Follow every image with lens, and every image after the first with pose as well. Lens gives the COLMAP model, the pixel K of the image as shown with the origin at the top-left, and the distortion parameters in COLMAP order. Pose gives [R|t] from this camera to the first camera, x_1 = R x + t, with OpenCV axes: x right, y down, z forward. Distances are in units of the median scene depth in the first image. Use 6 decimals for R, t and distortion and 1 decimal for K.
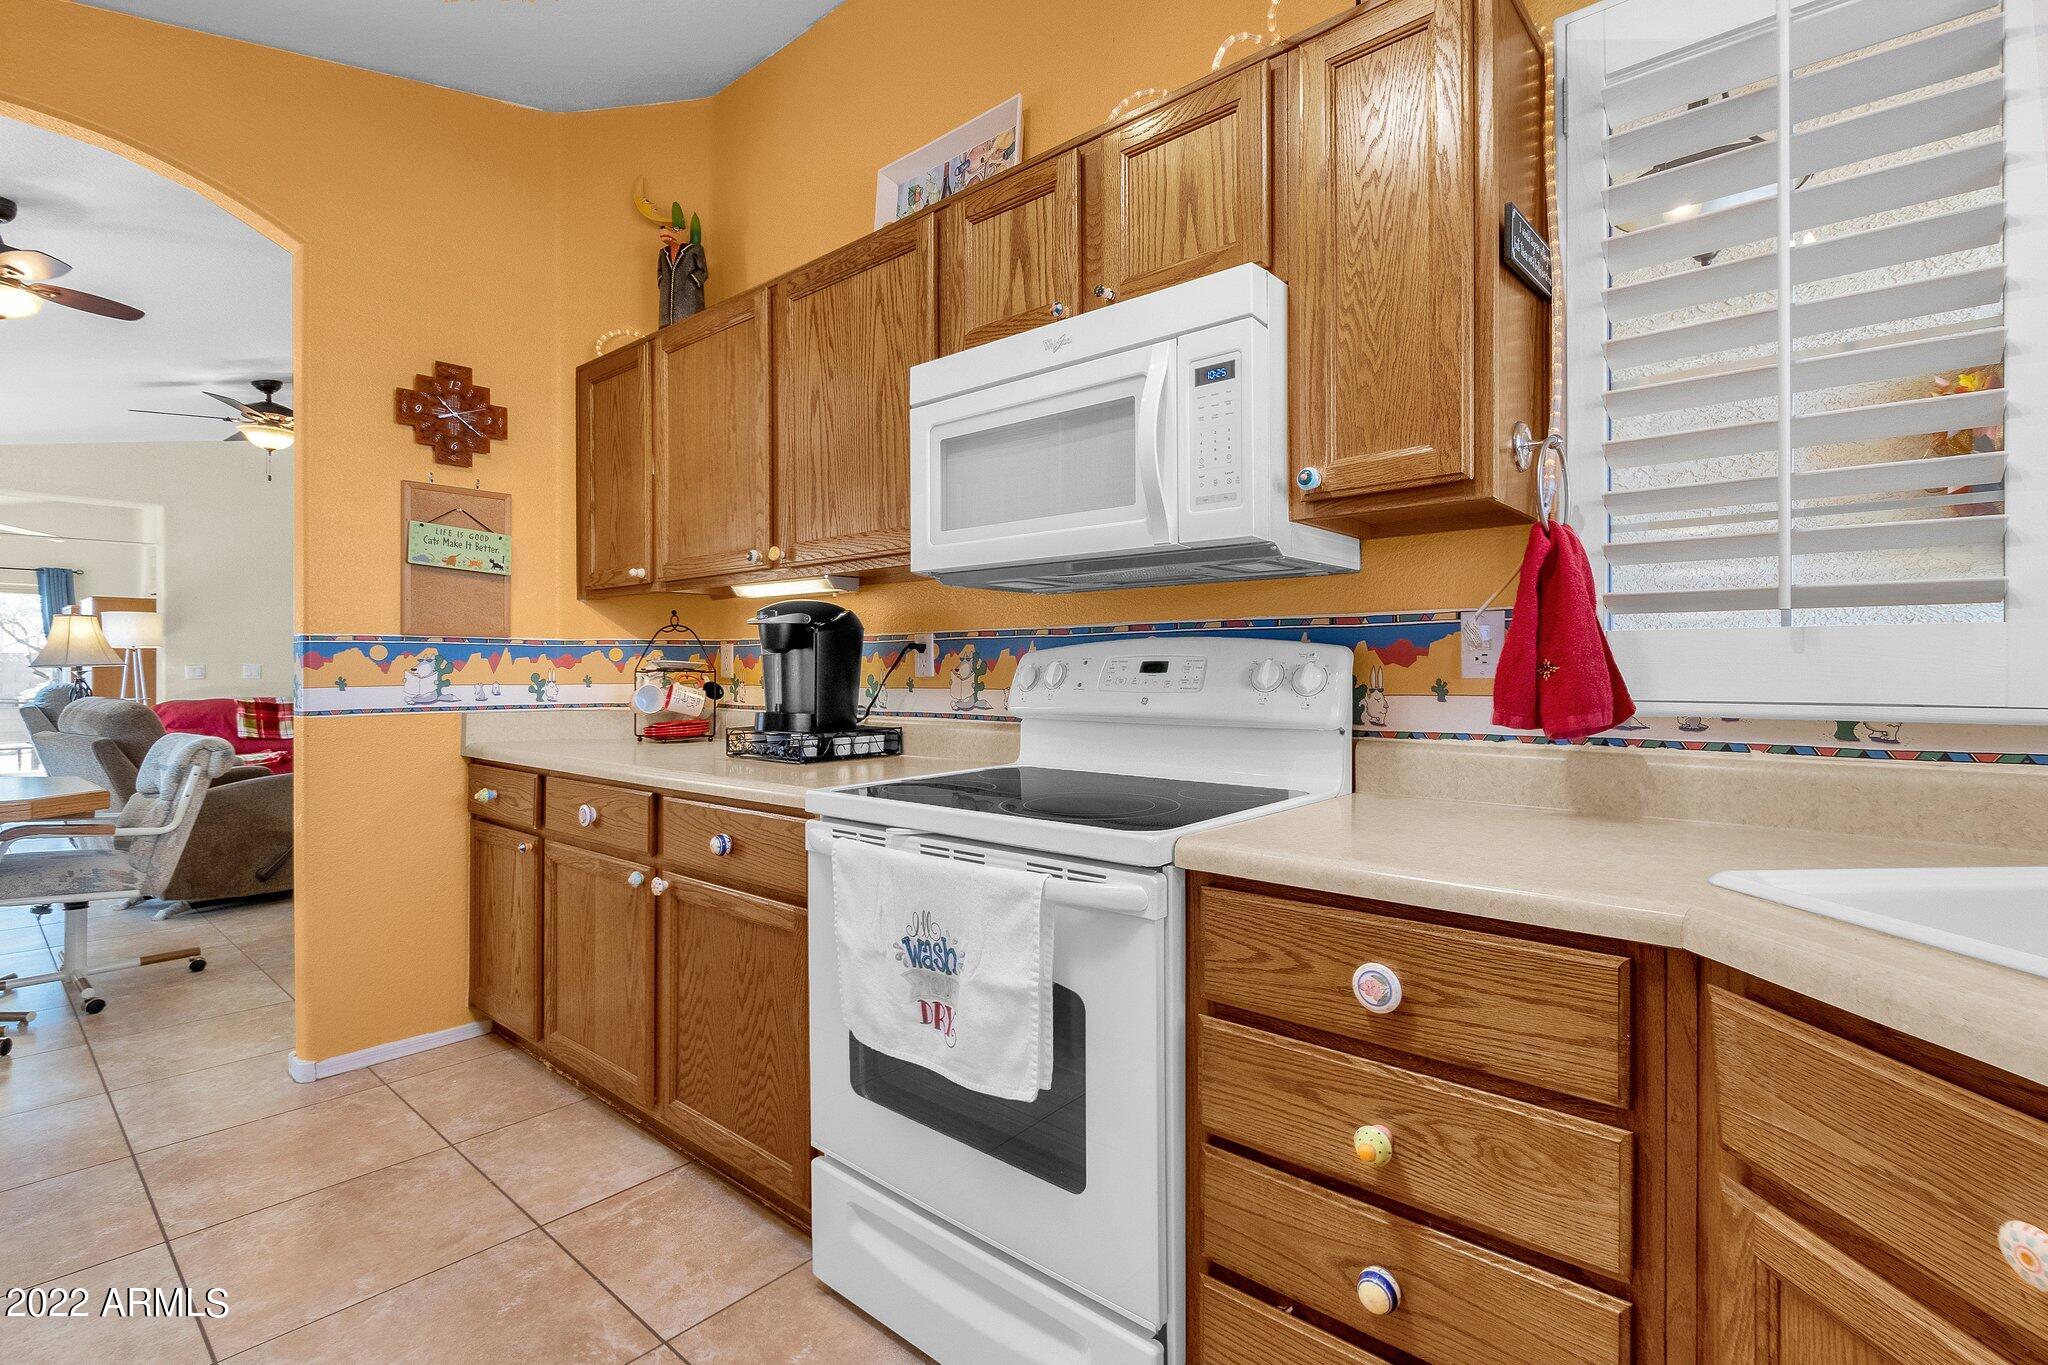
lens RADIAL K [[939.2, 0, 1028.0], [0, 939.2, 672.8], [0, 0, 1]] dist [0.000579, 0.000126]
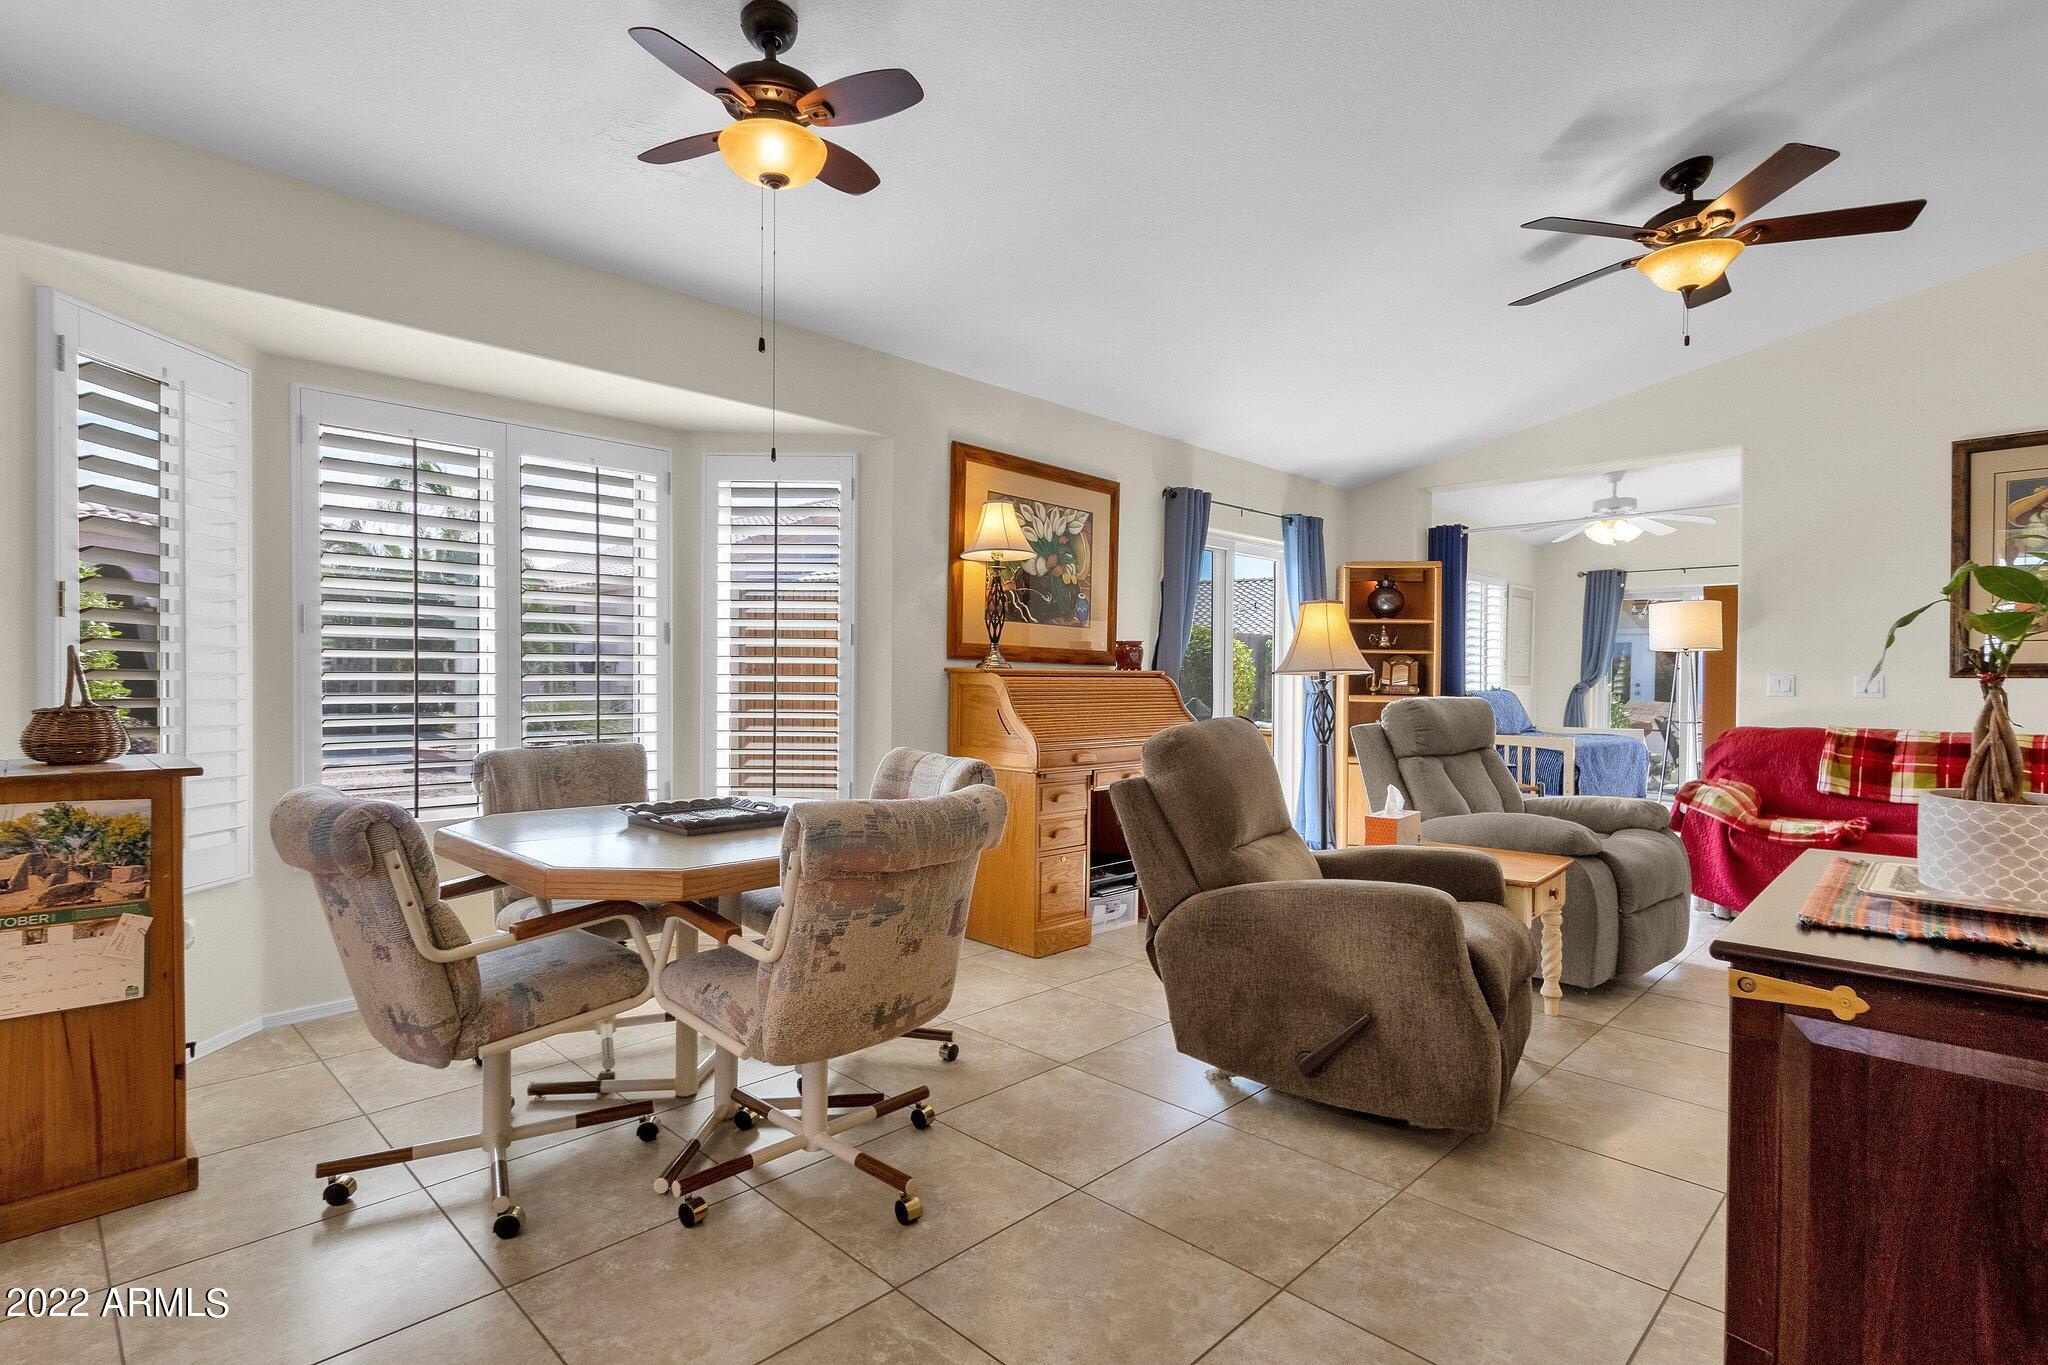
lens RADIAL K [[998.0, 0, 1027.4], [0, 998.0, 682.4], [0, 0, 1]] dist [0.000785, 0.001180]
pose [[-0.064433, 0.004143, -0.997913, -0.147548], [-0.013233, 0.999900, 0.005005, 0.000355], [0.997834, 0.013528, -0.064372, 0.516054]]
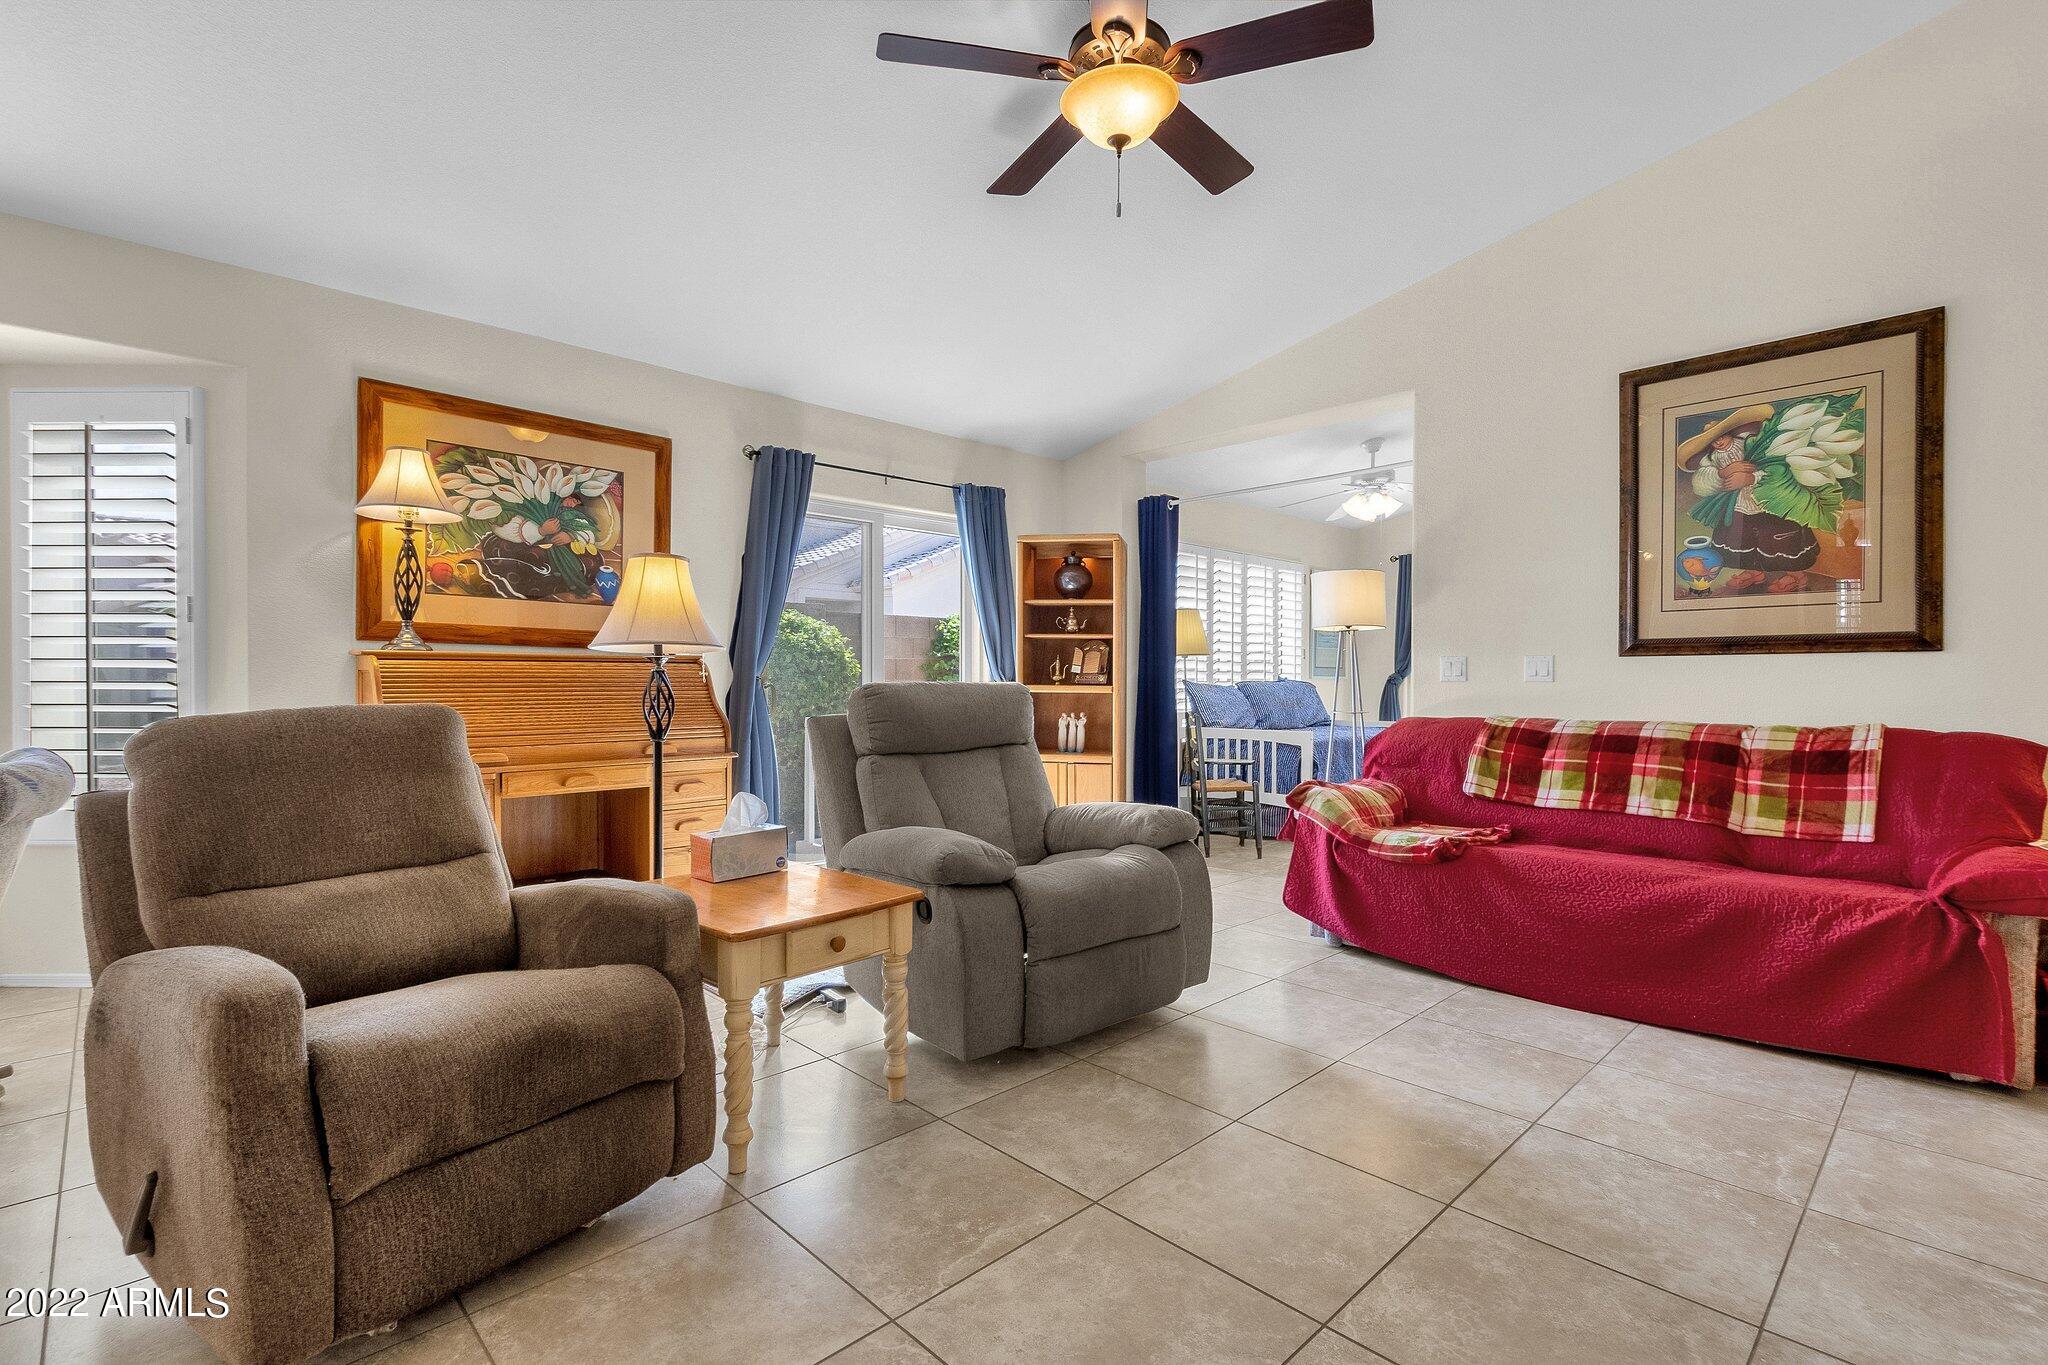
lens RADIAL K [[939.2, 0, 1026.7], [0, 939.2, 685.0], [0, 0, 1]] dist [0.000579, 0.000126]
pose [[-0.084765, 0.006477, -0.996380, -0.298979], [-0.006881, 0.999951, 0.007086, 0.006733], [0.996377, 0.007457, -0.084717, 0.794846]]
